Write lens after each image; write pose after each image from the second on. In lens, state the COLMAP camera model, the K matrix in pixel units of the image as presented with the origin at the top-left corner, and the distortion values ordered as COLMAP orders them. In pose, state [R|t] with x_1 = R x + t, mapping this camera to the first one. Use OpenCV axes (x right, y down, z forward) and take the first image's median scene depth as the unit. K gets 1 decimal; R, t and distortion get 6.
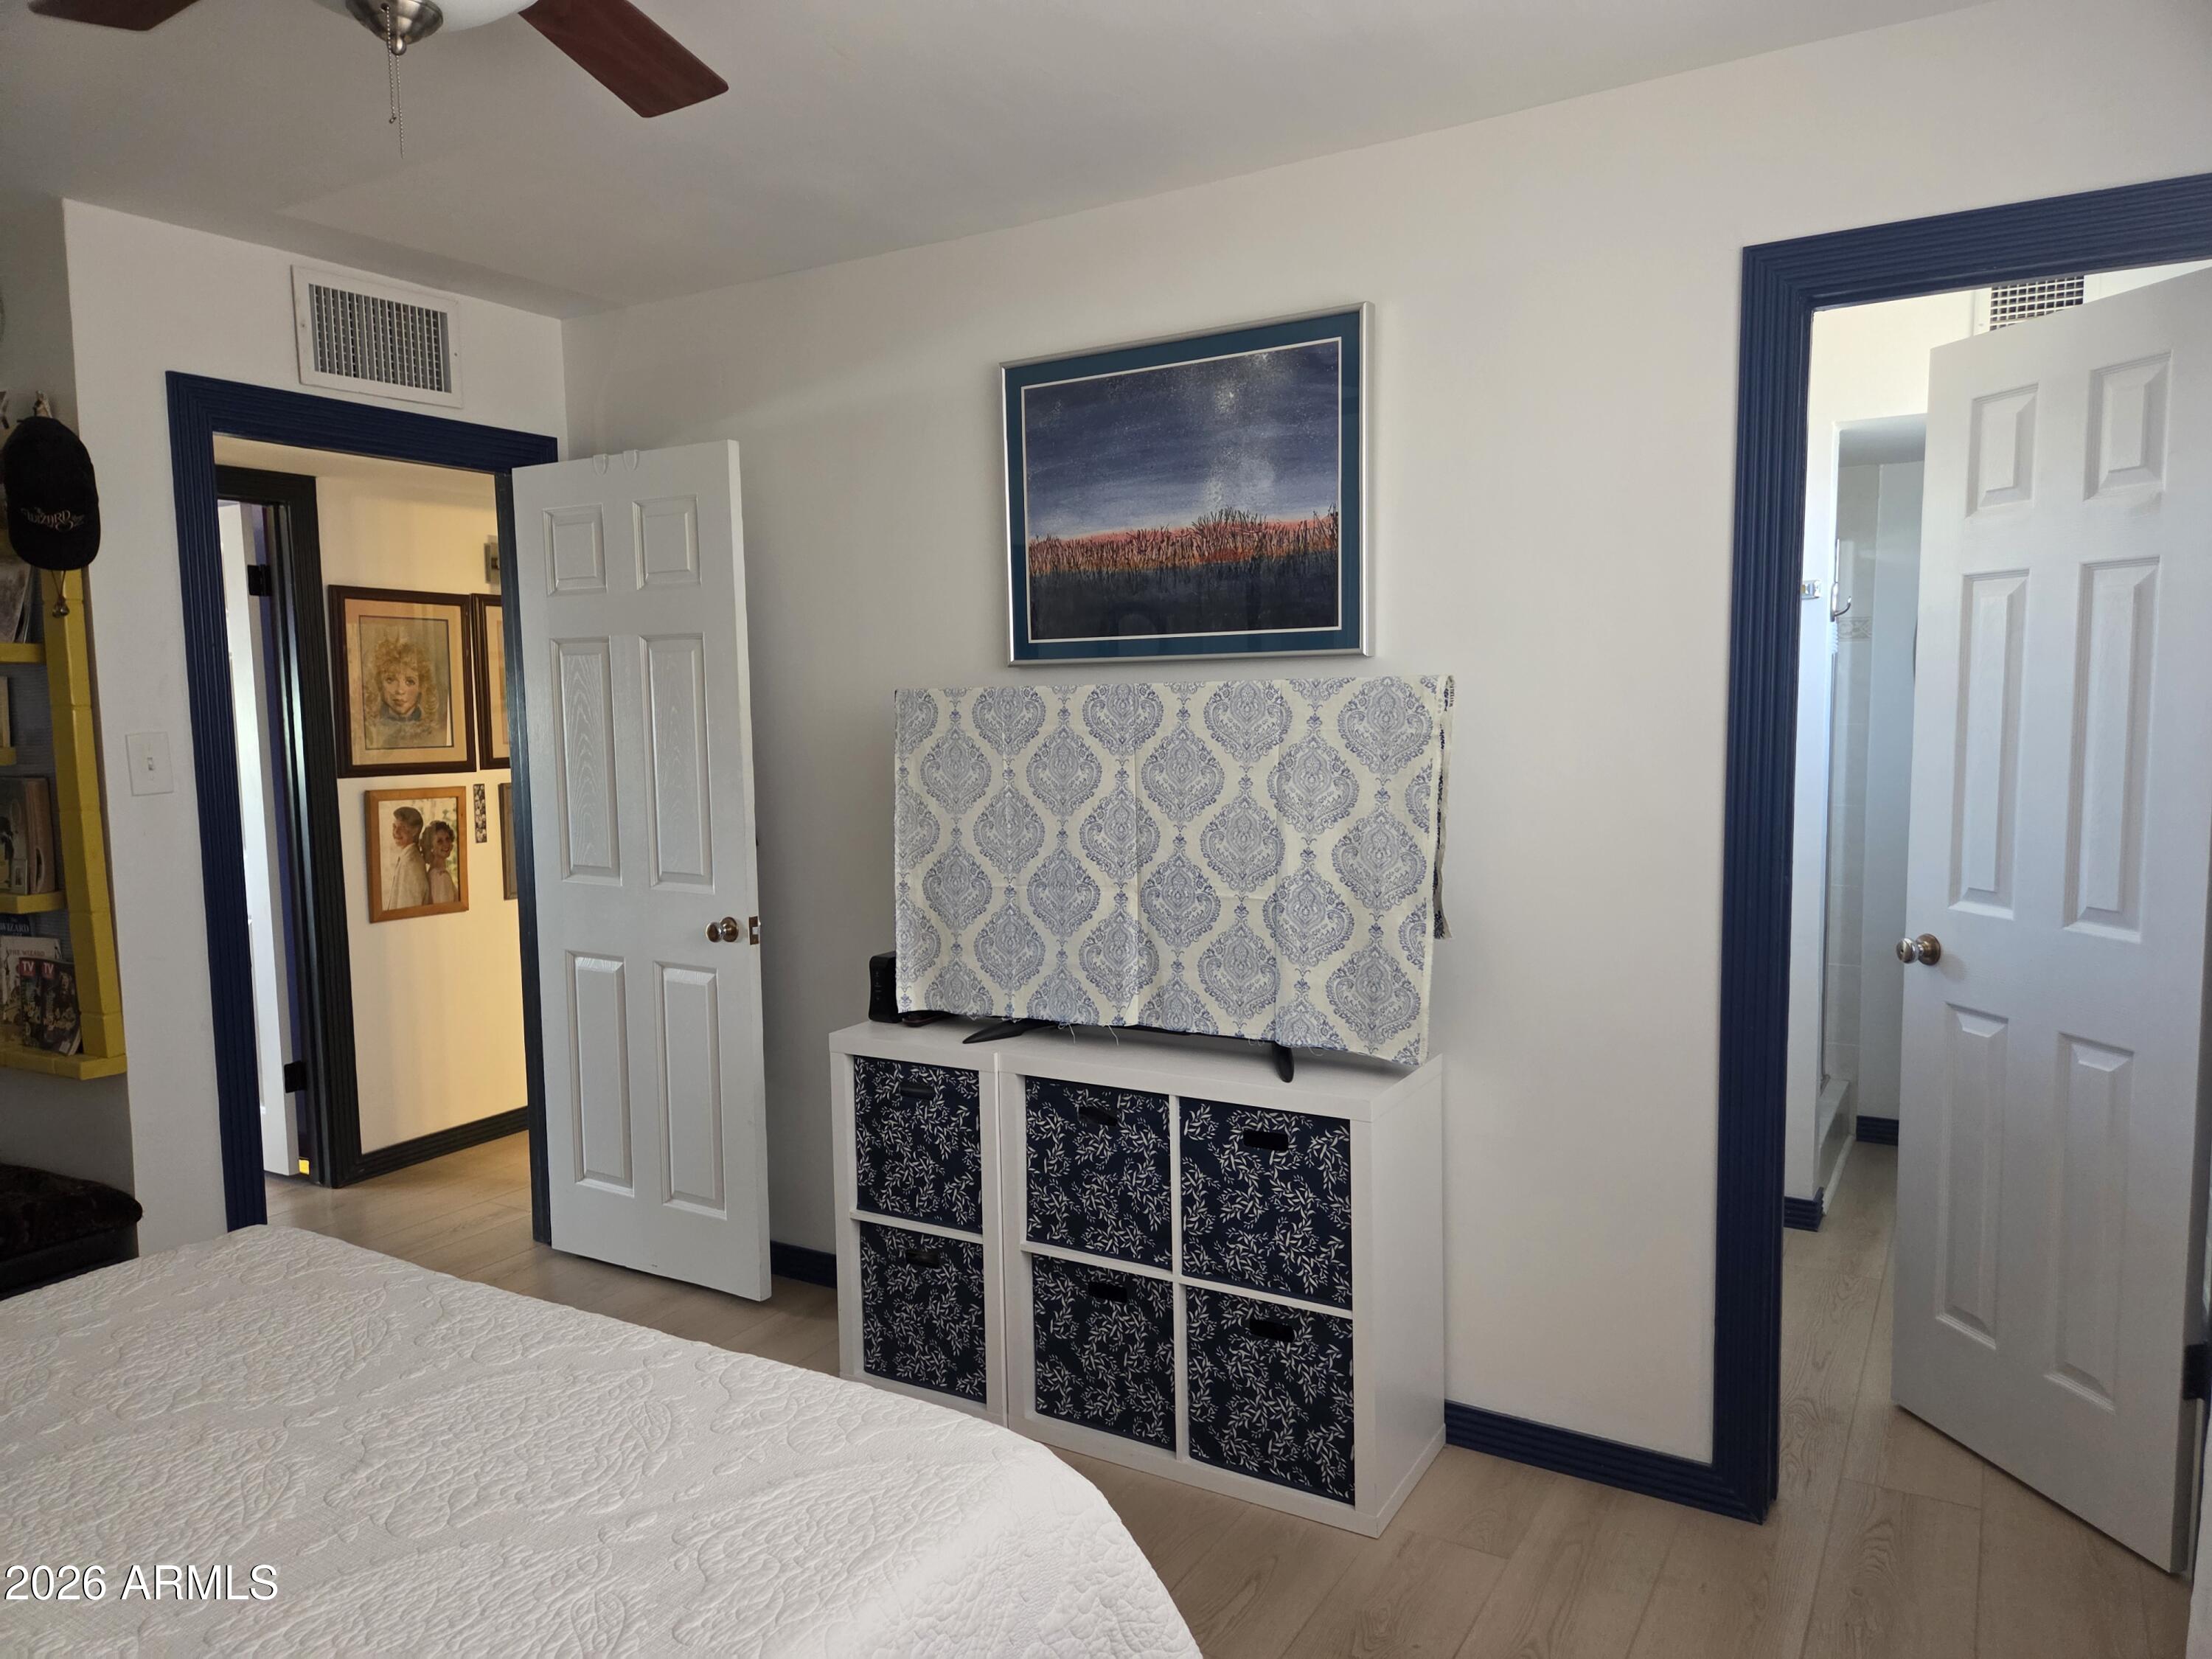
lens RADIAL K [[1483.2, 0, 1119.8], [0, 1483.2, 817.0], [0, 0, 1]] dist [0.094081, -0.087736]
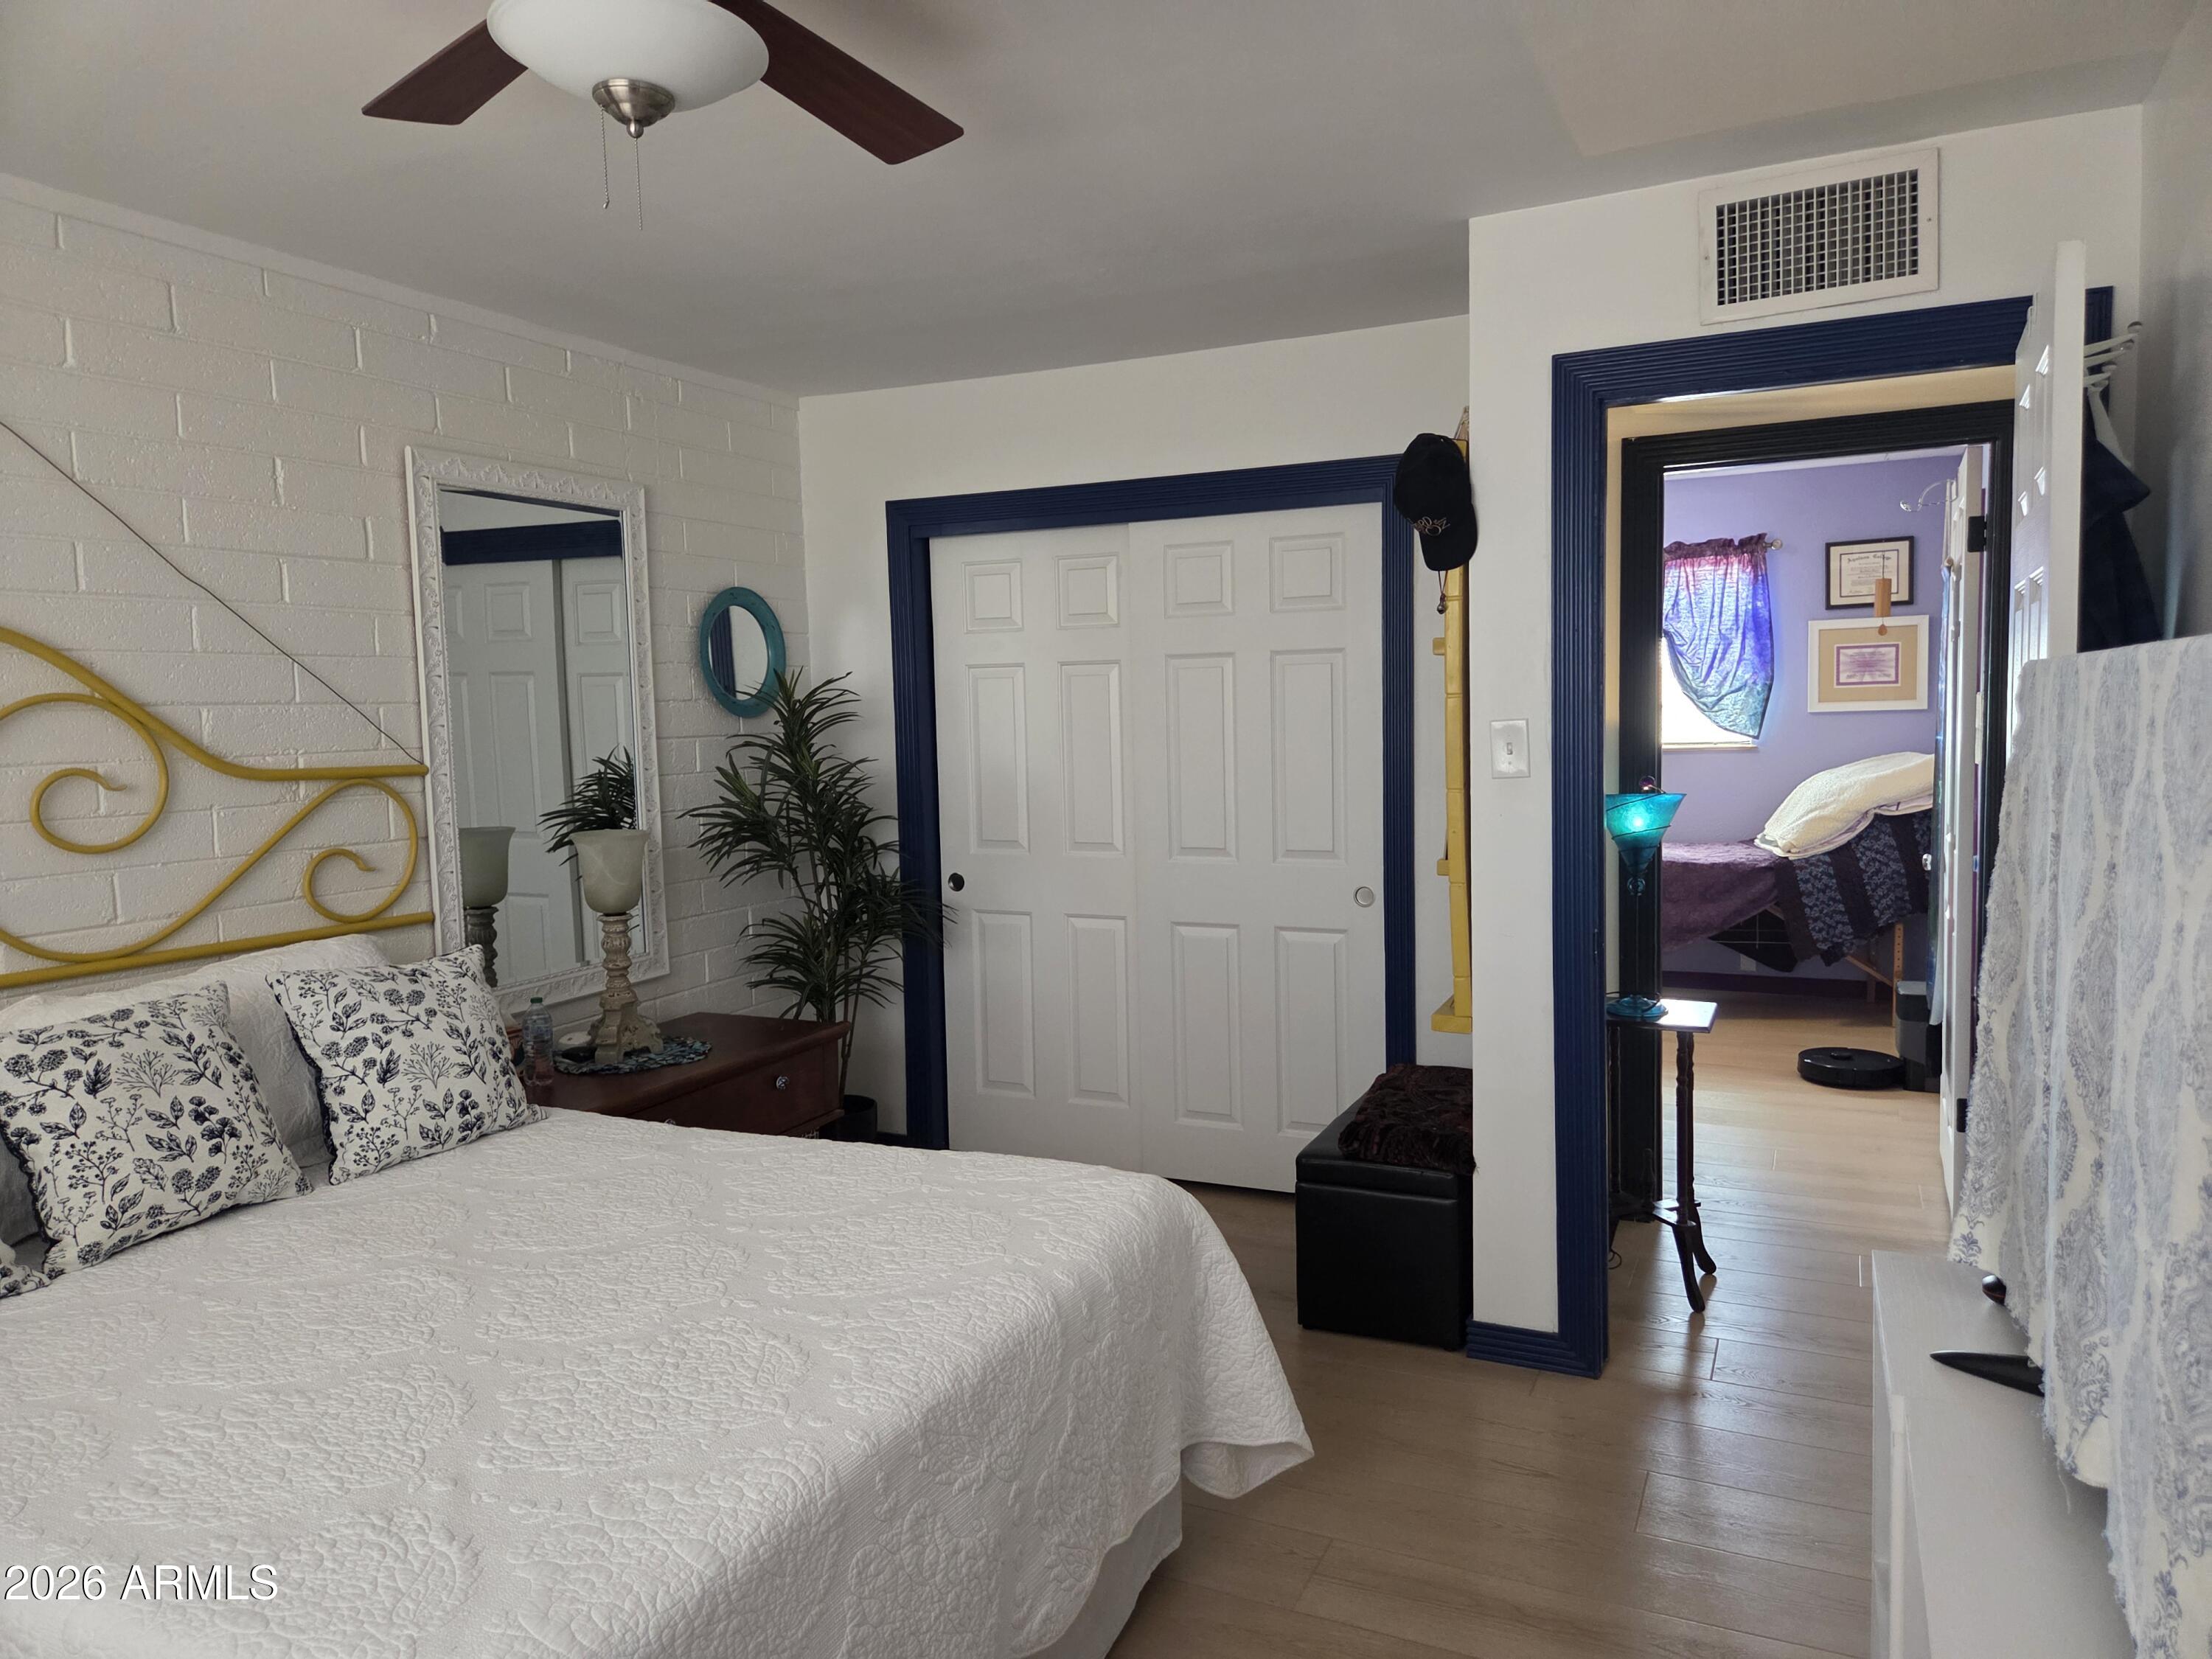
lens RADIAL K [[1483.2, 0, 1119.8], [0, 1483.2, 817.0], [0, 0, 1]] dist [0.094081, -0.087736]
pose [[0.087493, 0.091673, -0.991938, 0.343235], [-0.060383, 0.994414, 0.086576, -0.058617], [0.994333, 0.052321, 0.092539, 0.619534]]
